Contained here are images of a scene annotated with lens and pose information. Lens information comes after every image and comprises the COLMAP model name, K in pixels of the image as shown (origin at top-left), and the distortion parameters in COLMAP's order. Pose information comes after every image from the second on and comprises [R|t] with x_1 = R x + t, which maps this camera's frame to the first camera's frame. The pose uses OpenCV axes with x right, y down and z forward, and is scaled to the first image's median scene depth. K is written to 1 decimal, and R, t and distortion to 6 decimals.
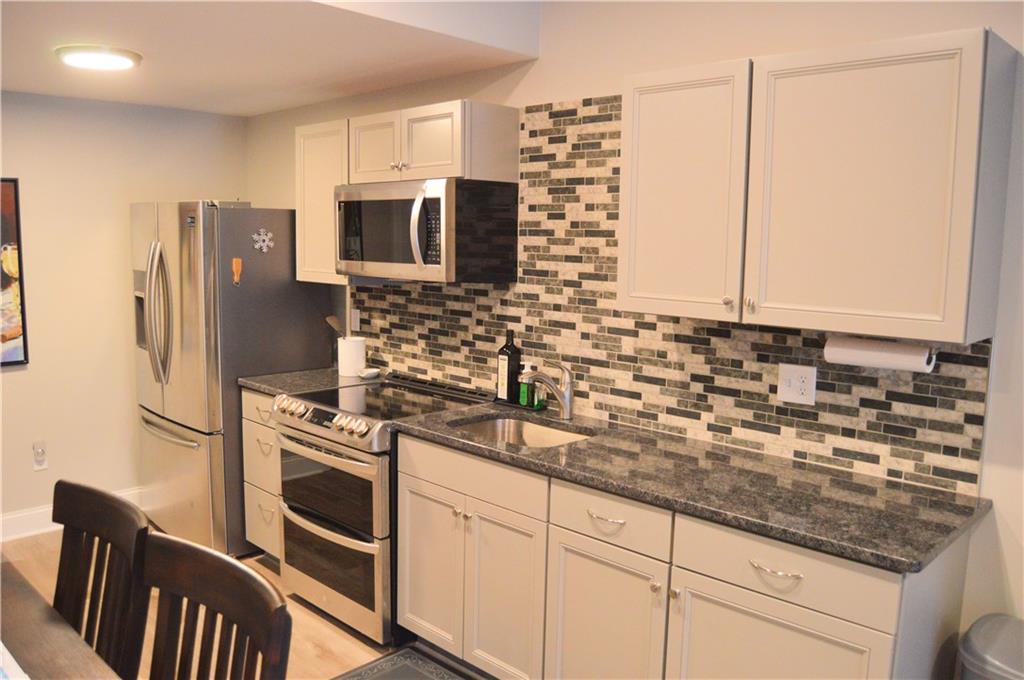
lens RADIAL K [[815.2, 0, 515.6], [0, 815.2, 341.0], [0, 0, 1]] dist [-0.081367, 0.018866]
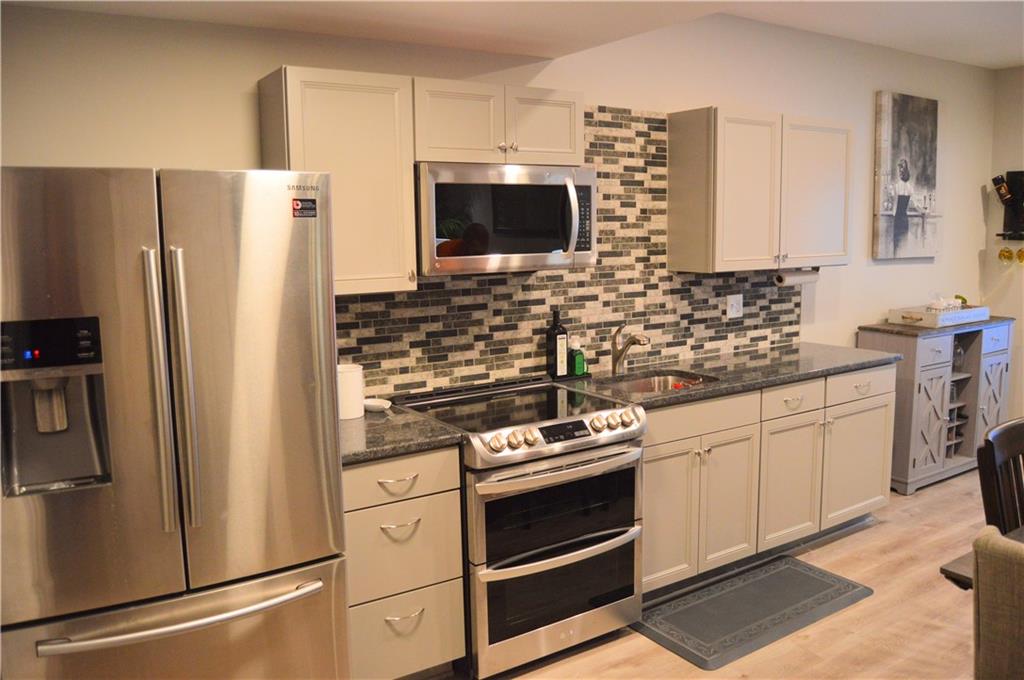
lens RADIAL K [[815.2, 0, 516.0], [0, 815.2, 340.1], [0, 0, 1]] dist [-0.081367, 0.018866]
pose [[0.219374, -0.157334, 0.962871, -1.152023], [0.143296, 0.981405, 0.127715, -0.131158], [-0.965060, 0.109958, 0.237840, 0.878144]]
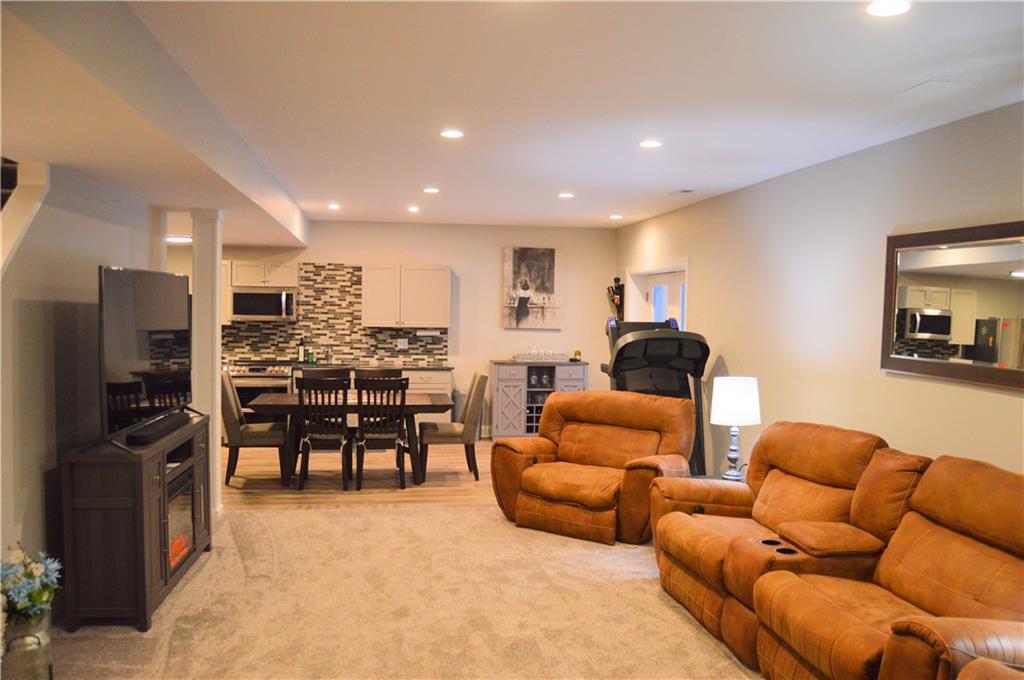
lens RADIAL K [[815.2, 0, 509.0], [0, 815.2, 338.9], [0, 0, 1]] dist [-0.081367, 0.018866]
pose [[0.616445, -0.038664, 0.786448, -2.025000], [0.095022, 0.995147, -0.025557, 0.150049], [-0.781643, 0.090484, 0.617127, -1.524307]]
